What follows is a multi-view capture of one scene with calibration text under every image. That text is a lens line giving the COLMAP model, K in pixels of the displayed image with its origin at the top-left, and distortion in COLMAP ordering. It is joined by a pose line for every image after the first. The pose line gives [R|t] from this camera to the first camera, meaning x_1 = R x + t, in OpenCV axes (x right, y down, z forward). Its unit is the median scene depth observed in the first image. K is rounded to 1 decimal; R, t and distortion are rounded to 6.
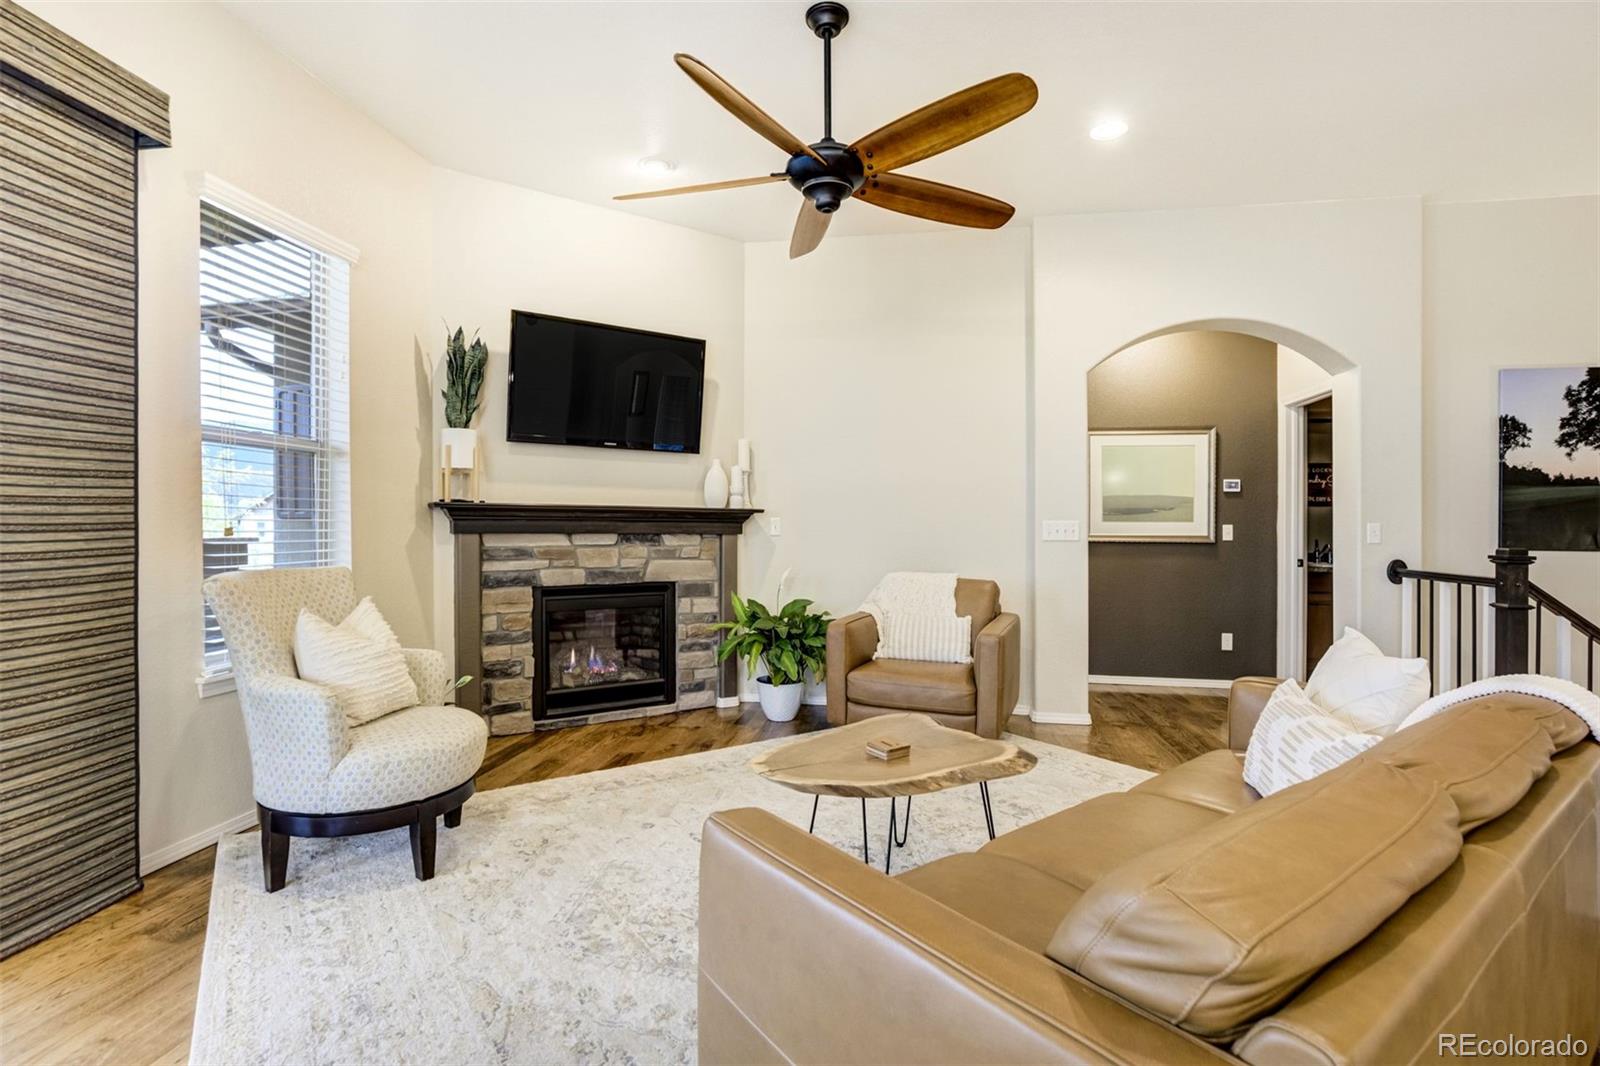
lens RADIAL K [[770.3, 0, 743.9], [0, 770.3, 522.9], [0, 0, 1]] dist [-0.001843, -0.000128]
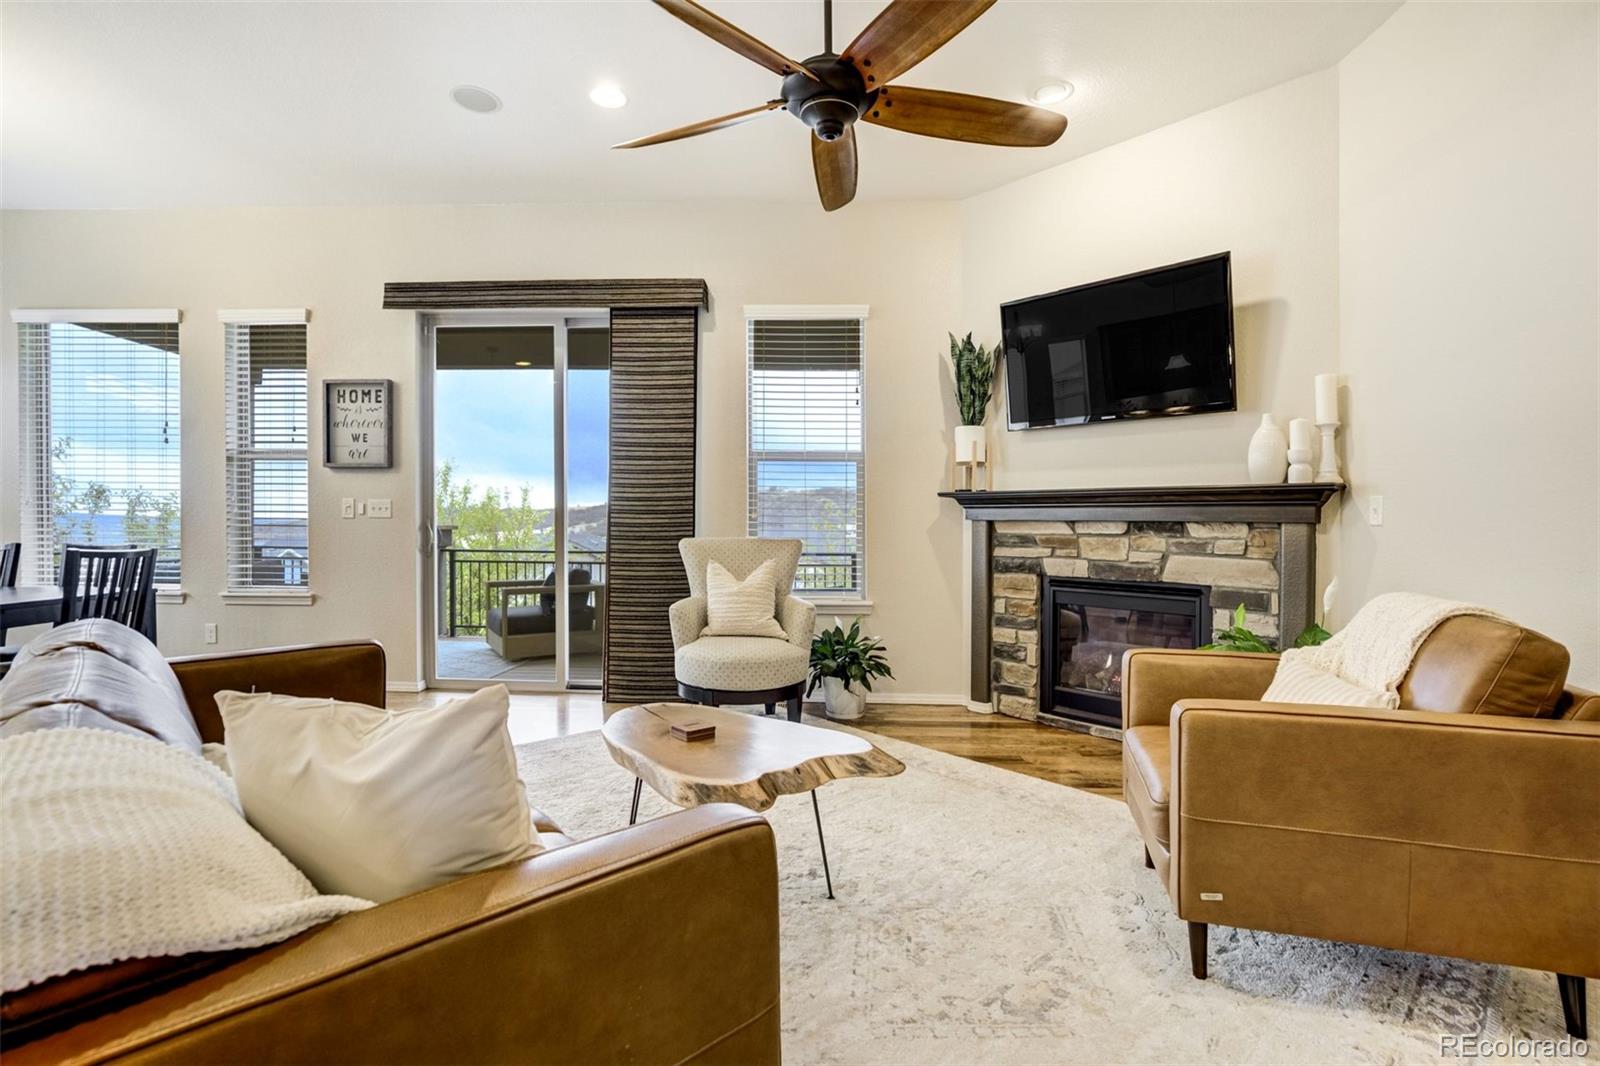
lens RADIAL K [[767.7, 0, 847.4], [0, 767.7, 531.7], [0, 0, 1]] dist [-0.036036, 0.024938]
pose [[0.175855, 0.001715, -0.984415, 0.614102], [-0.007409, 0.999972, 0.000418, 0.027319], [0.984388, 0.007220, 0.175863, 0.555638]]
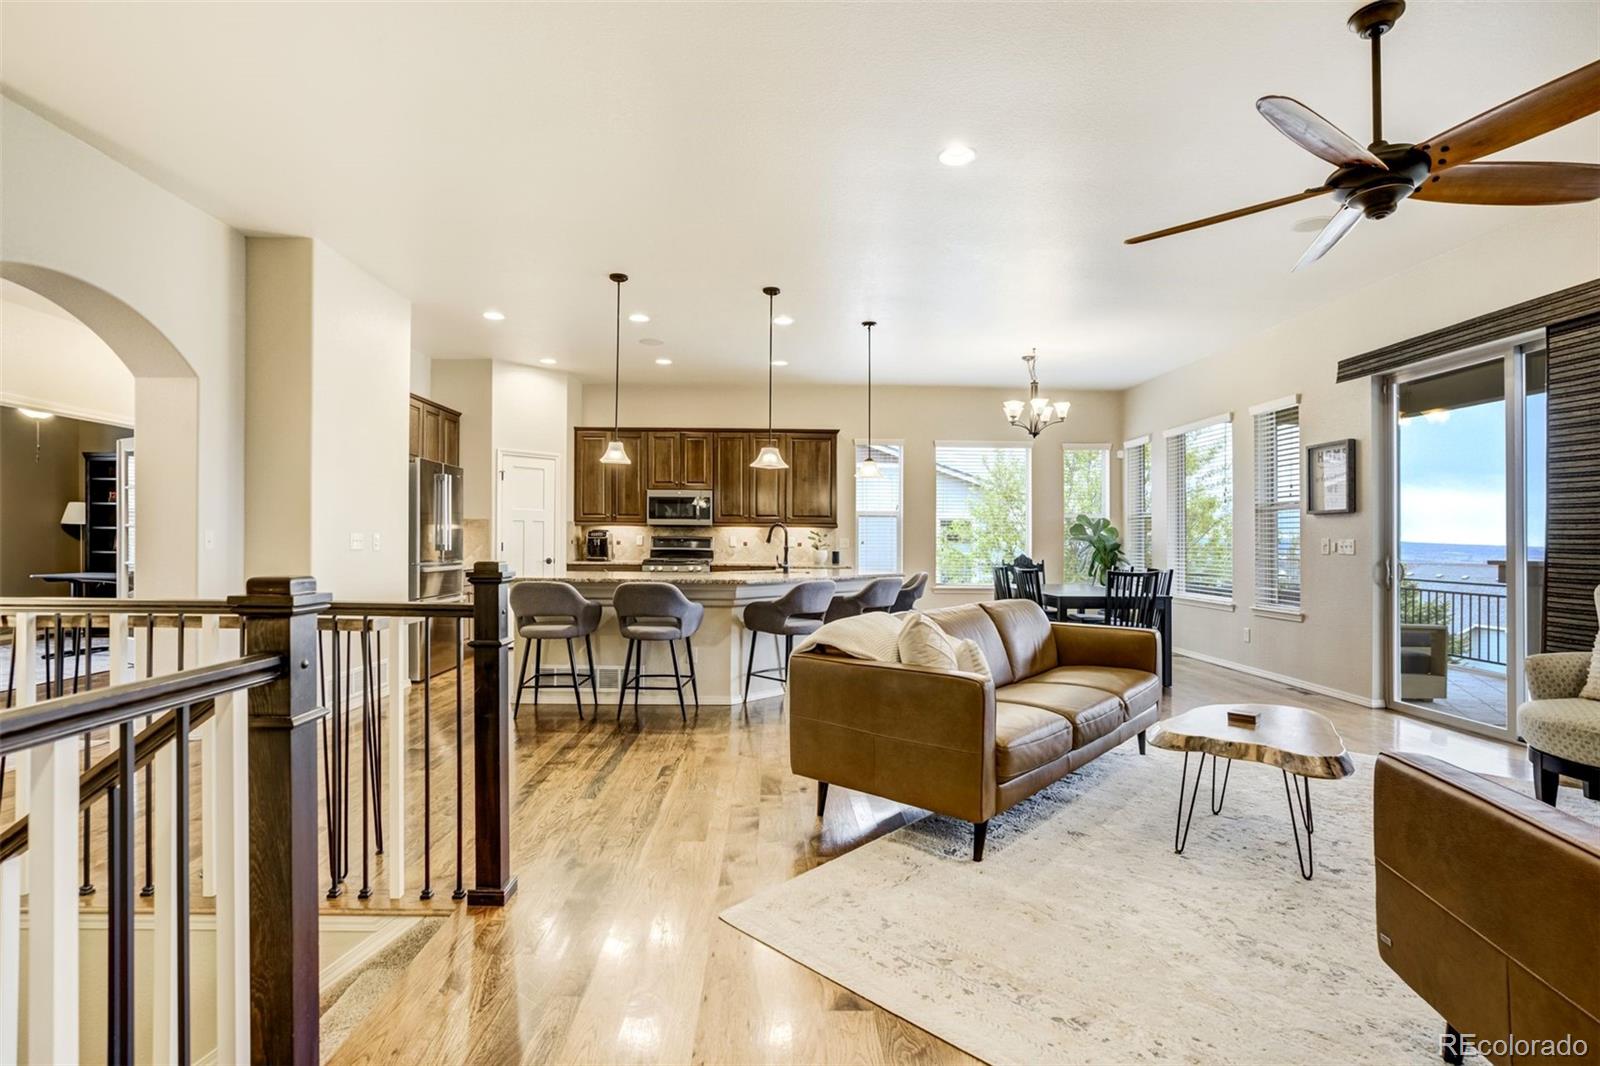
lens RADIAL K [[759.7, 0, 783.1], [0, 759.7, 531.2], [0, 0, 1]] dist [0.001322, 0.001319]
pose [[-0.971288, -0.024726, -0.236620, 0.668787], [-0.022254, 0.999666, -0.013113, 0.011843], [0.236865, -0.007471, -0.971514, 1.108615]]
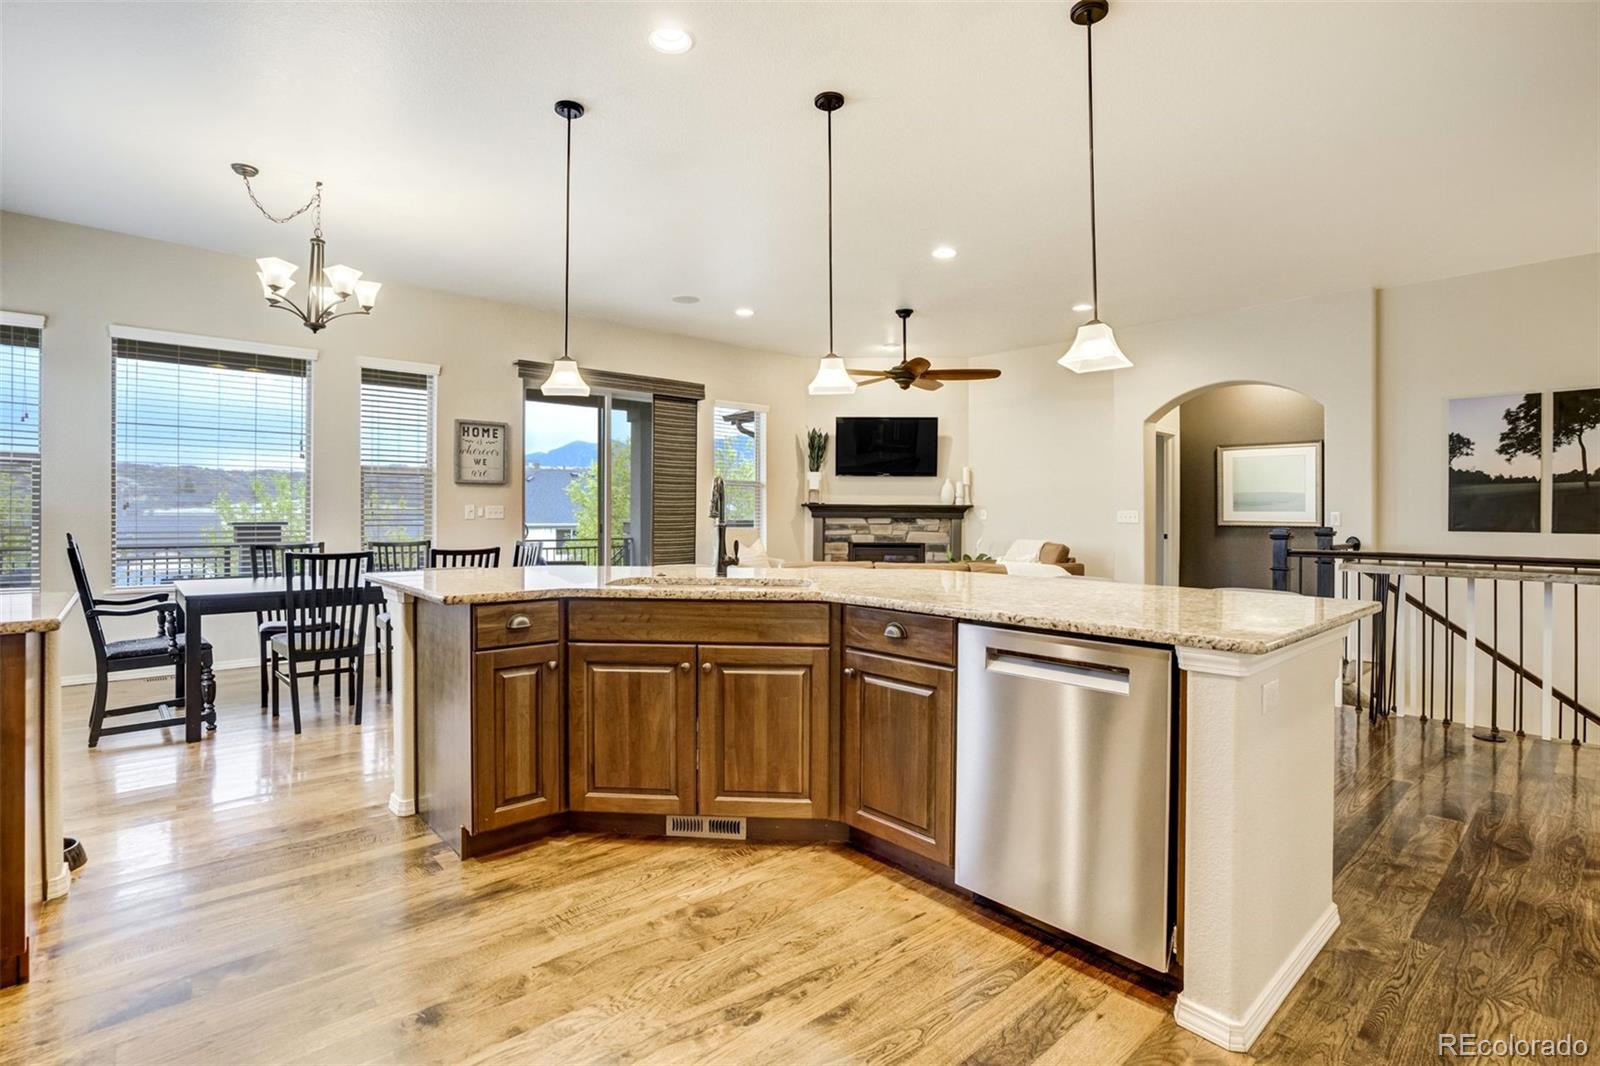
lens RADIAL K [[769.6, 0, 802.6], [0, 769.6, 511.1], [0, 0, 1]] dist [-0.033997, 0.000172]
pose [[0.811126, -0.004100, -0.584857, 0.835264], [0.001172, 0.999985, -0.005386, 0.006128], [0.584870, 0.003683, 0.811119, -0.780037]]
